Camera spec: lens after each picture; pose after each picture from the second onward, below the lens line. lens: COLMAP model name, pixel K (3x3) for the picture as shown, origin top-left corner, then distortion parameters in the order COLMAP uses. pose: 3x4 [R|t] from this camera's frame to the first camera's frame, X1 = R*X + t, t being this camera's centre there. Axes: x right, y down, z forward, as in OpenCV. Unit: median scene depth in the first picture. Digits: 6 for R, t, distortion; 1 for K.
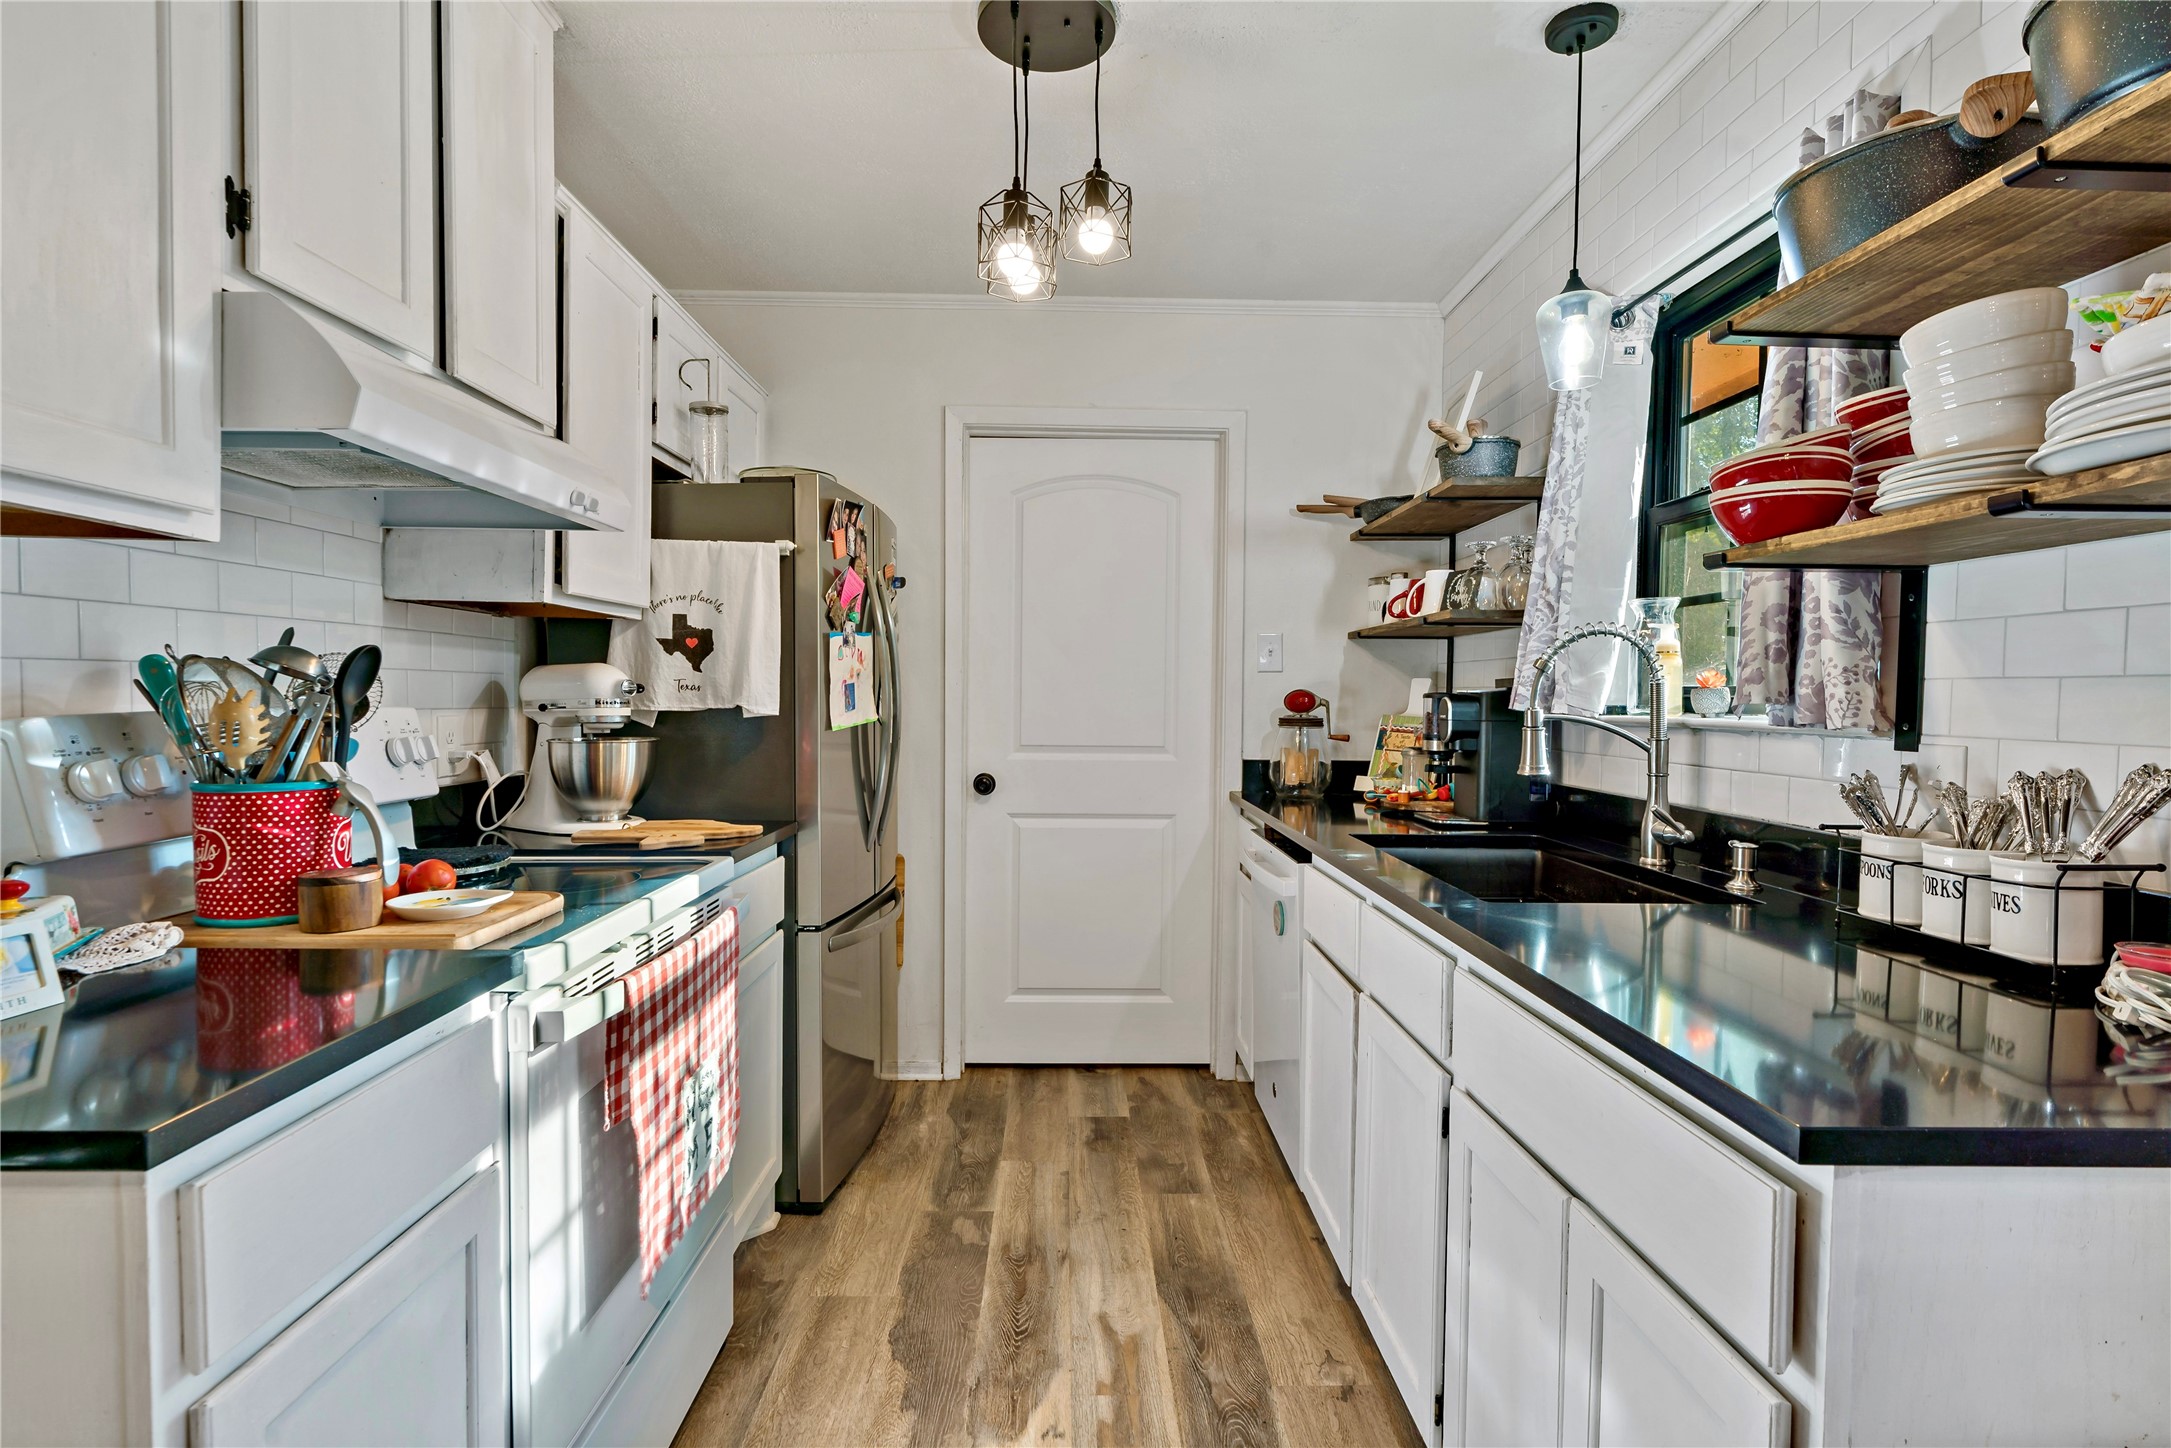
lens RADIAL K [[1086.0, 0, 1082.7], [0, 1086.0, 717.9], [0, 0, 1]] dist [0.001686, 0.000435]
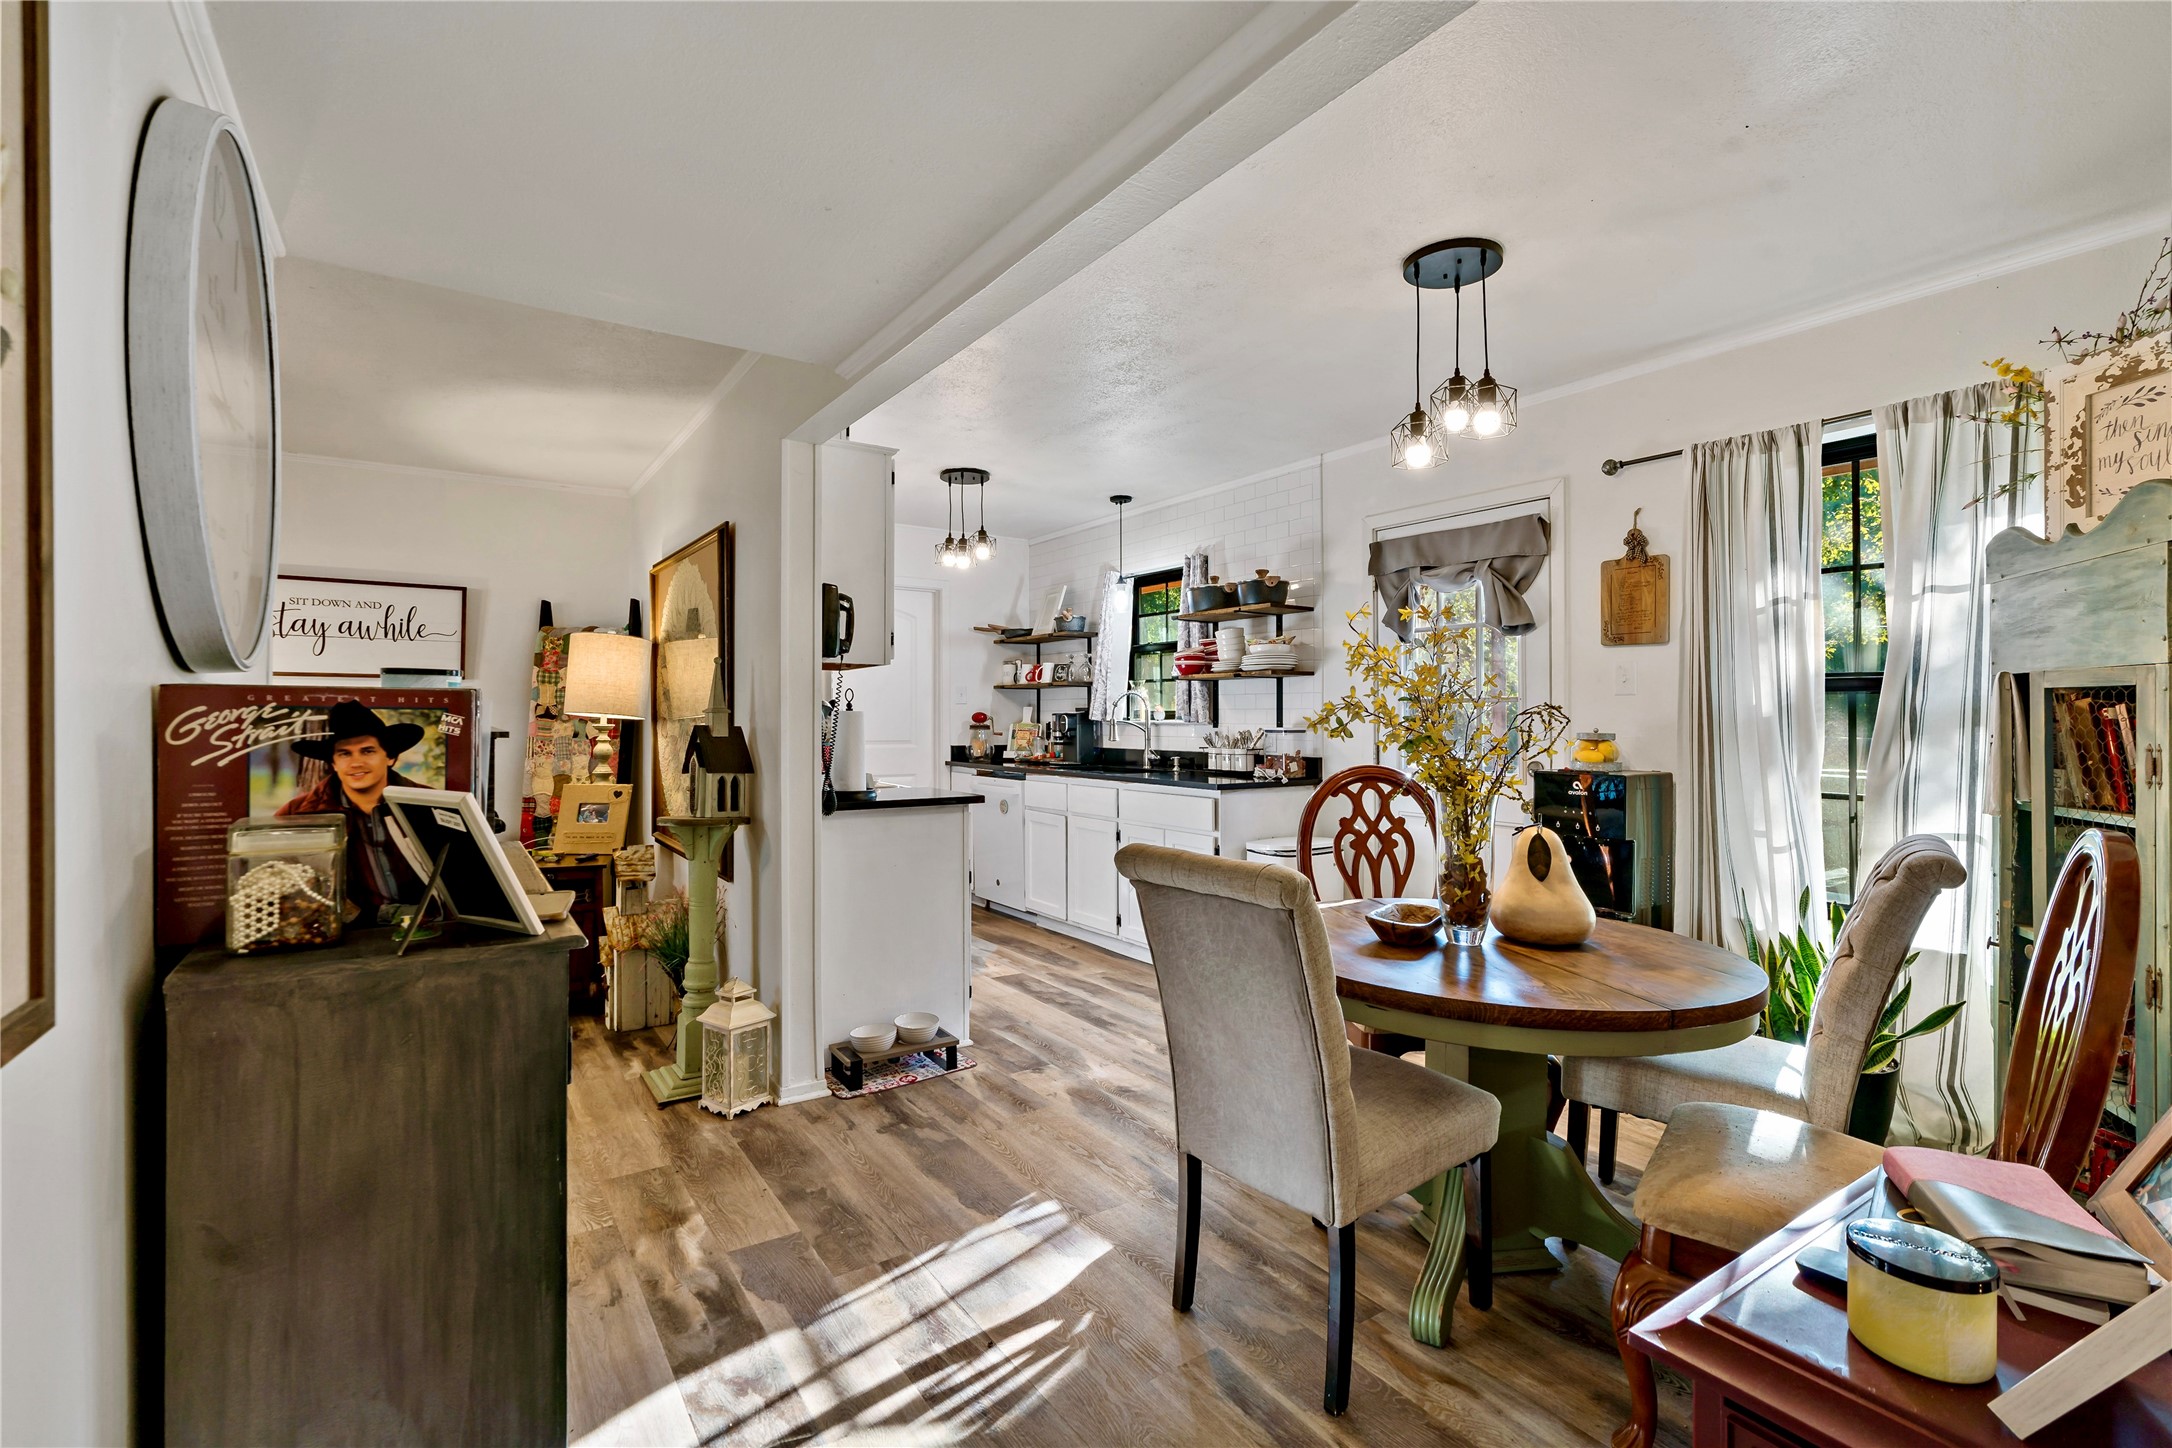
lens RADIAL K [[965.5, 0, 1071.4], [0, 965.5, 713.0], [0, 0, 1]] dist [-0.010927, 0.001456]
pose [[0.843161, -0.011421, 0.537539, -1.157133], [0.021712, 0.999682, -0.012815, 0.006242], [-0.537222, 0.022476, 0.843141, -1.235087]]
